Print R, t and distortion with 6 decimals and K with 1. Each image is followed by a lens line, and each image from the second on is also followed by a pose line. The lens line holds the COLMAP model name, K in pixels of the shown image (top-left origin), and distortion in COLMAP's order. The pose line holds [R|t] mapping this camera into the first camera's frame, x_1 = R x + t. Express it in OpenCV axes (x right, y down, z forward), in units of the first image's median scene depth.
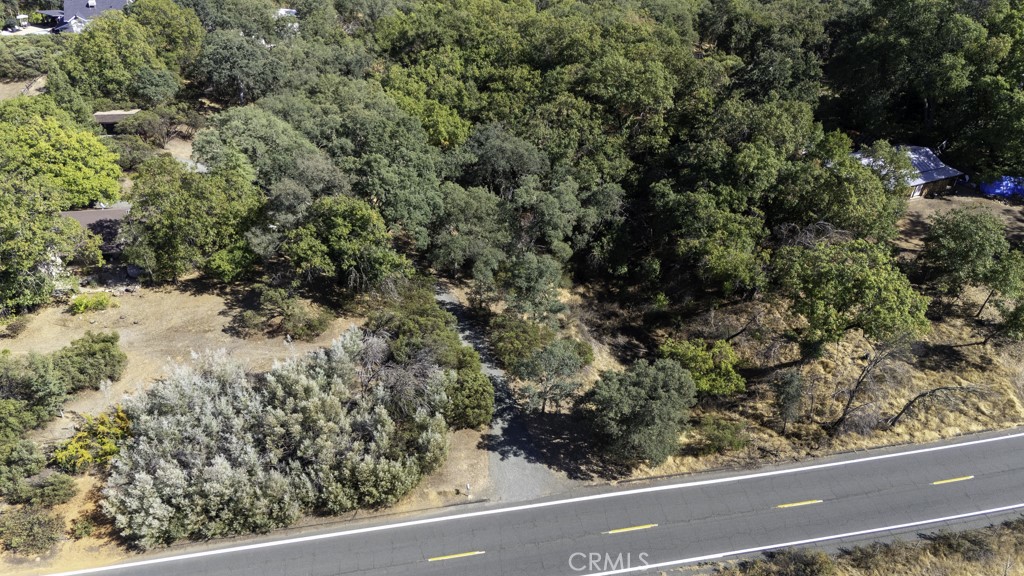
lens RADIAL K [[726.3, 0, 512.0], [0, 726.3, 288.0], [0, 0, 1]] dist [0.076675, -0.079974]
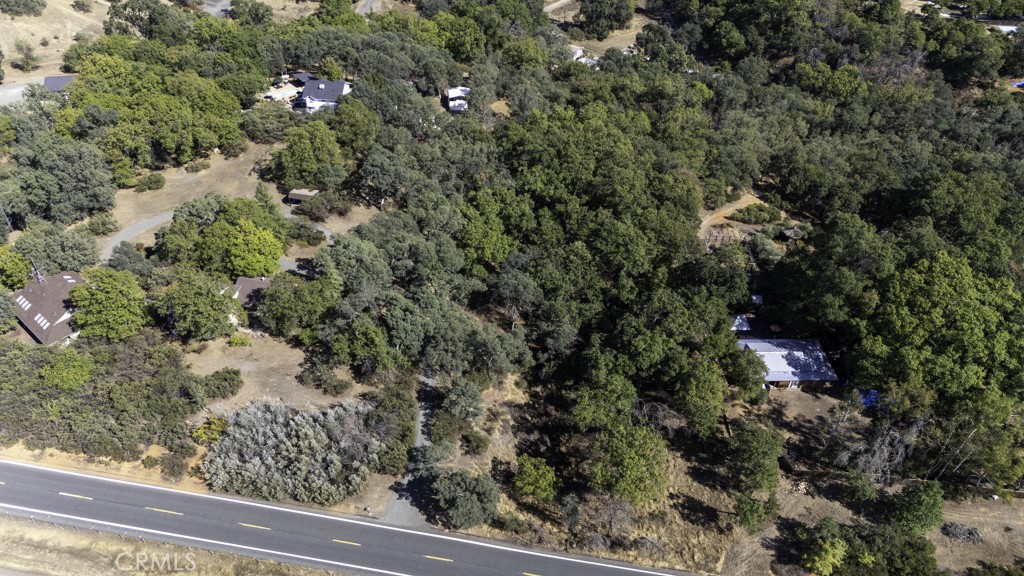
lens RADIAL K [[731.5, 0, 517.0], [0, 731.5, 288.3], [0, 0, 1]] dist [0.019265, -0.000923]
pose [[0.934750, 0.225352, -0.274699, 0.650055], [-0.210283, 0.974066, 0.083530, -0.489676], [0.286399, -0.020315, 0.957895, -0.645782]]
